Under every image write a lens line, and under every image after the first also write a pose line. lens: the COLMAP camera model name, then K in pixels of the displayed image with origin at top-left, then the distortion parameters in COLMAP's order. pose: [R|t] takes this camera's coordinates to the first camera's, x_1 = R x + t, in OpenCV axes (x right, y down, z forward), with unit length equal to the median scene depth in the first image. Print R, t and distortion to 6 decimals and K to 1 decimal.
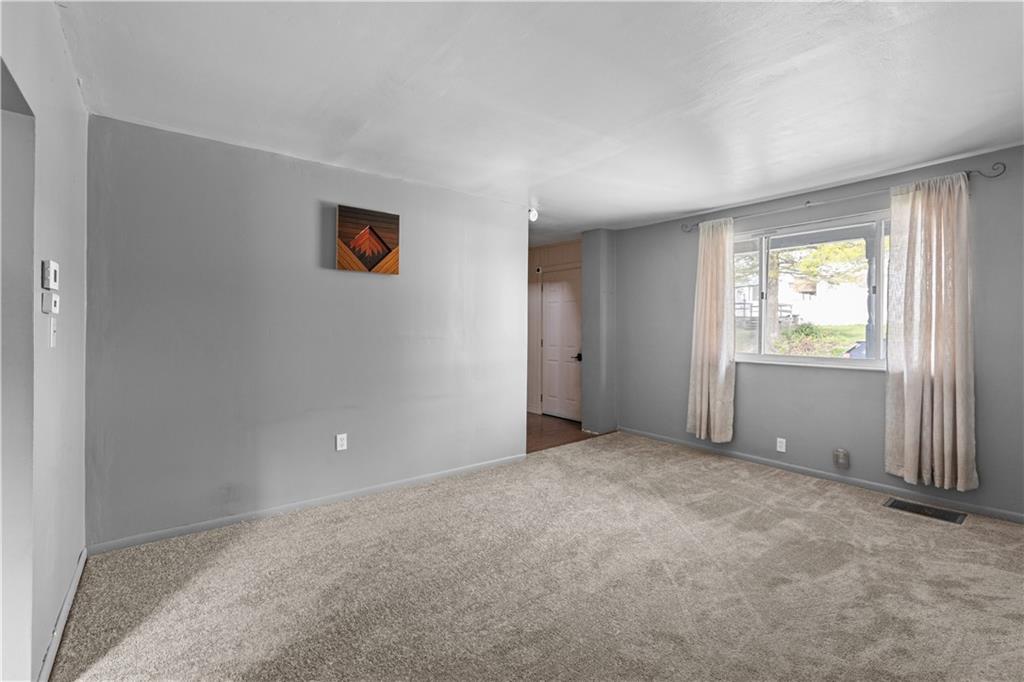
lens RADIAL K [[456.0, 0, 512.8], [0, 456.0, 331.8], [0, 0, 1]] dist [0.002194, -0.001250]
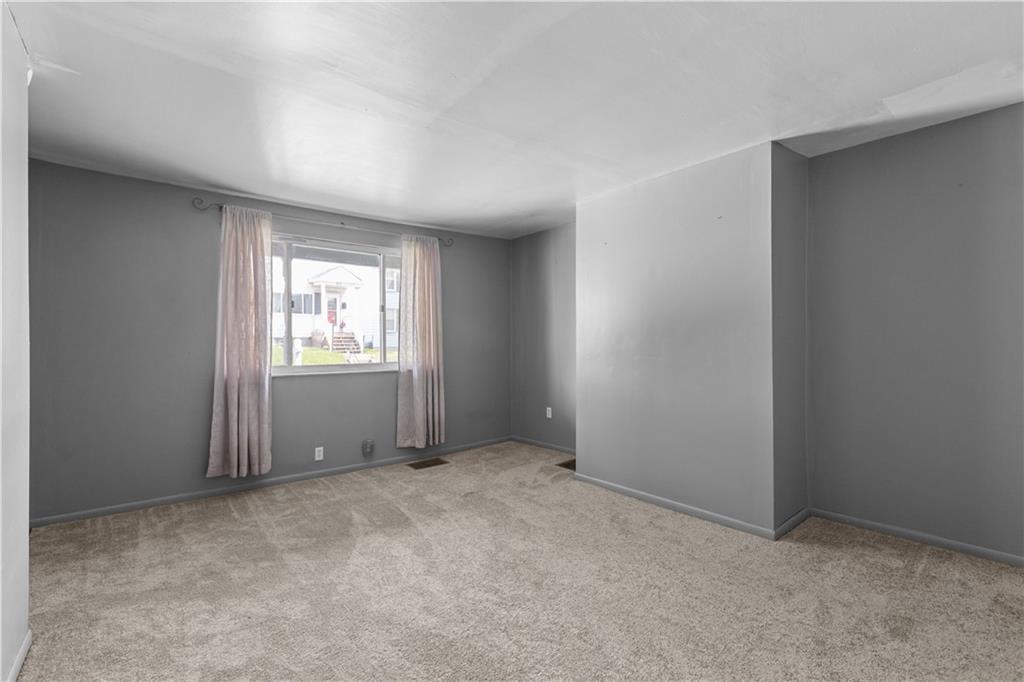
lens RADIAL K [[456.0, 0, 509.7], [0, 456.0, 341.9], [0, 0, 1]] dist [0.002194, -0.001250]
pose [[-0.017693, -0.000583, 0.999843, -0.515822], [0.014564, 0.999894, 0.000841, 0.006273], [-0.999737, 0.014576, -0.017683, 0.706924]]
